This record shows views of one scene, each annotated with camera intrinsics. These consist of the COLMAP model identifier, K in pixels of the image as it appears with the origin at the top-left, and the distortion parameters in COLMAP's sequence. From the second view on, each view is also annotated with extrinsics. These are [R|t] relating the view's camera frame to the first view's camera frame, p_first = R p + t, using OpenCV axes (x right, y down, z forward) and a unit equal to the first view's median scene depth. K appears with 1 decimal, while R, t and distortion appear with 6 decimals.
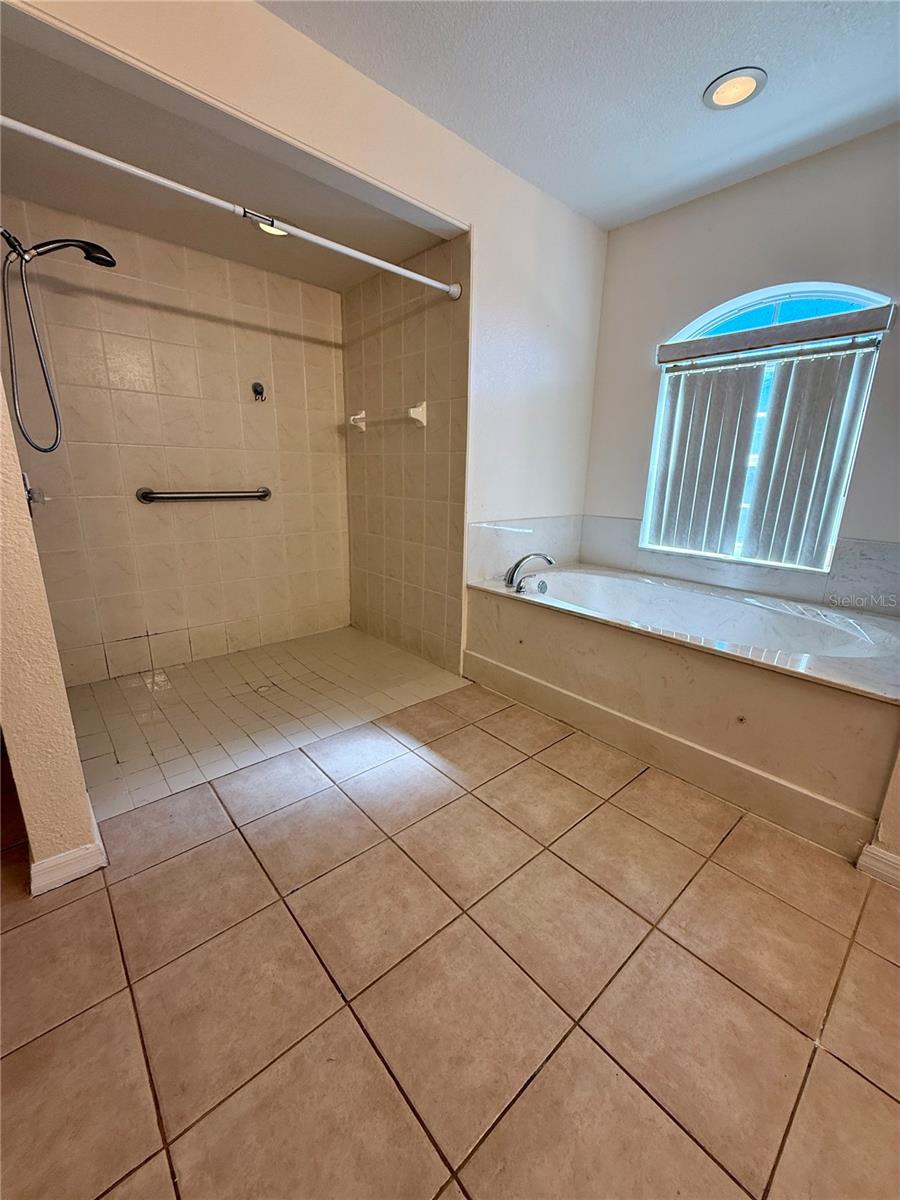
lens RADIAL K [[479.5, 0, 450.0], [0, 479.5, 600.0], [0, 0, 1]] dist [0.001463, 0.000313]
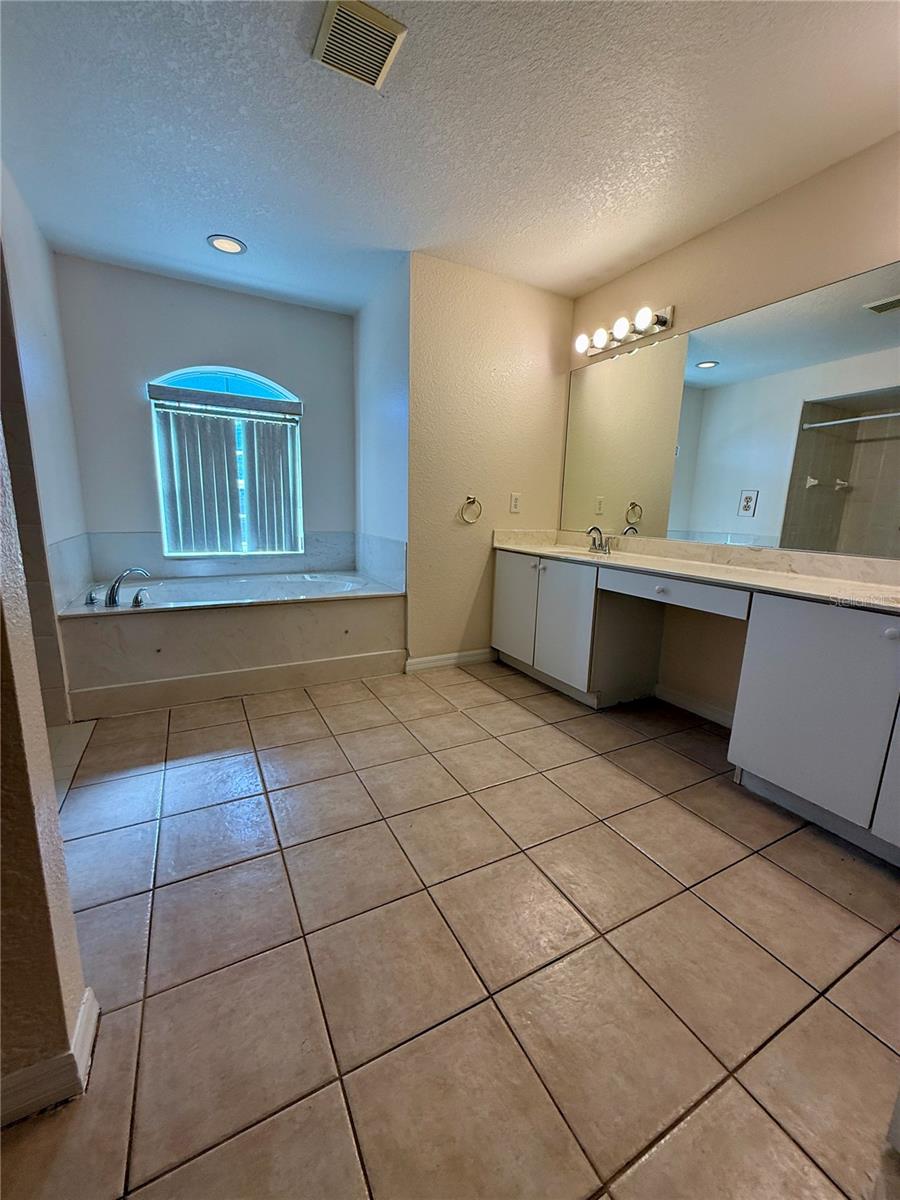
lens RADIAL K [[479.5, 0, 450.0], [0, 479.5, 600.0], [0, 0, 1]] dist [0.001463, 0.000313]
pose [[0.232662, -0.202735, 0.951193, -0.754781], [0.231227, 0.961519, 0.148378, -0.030964], [-0.944671, 0.185419, 0.270586, 0.101951]]
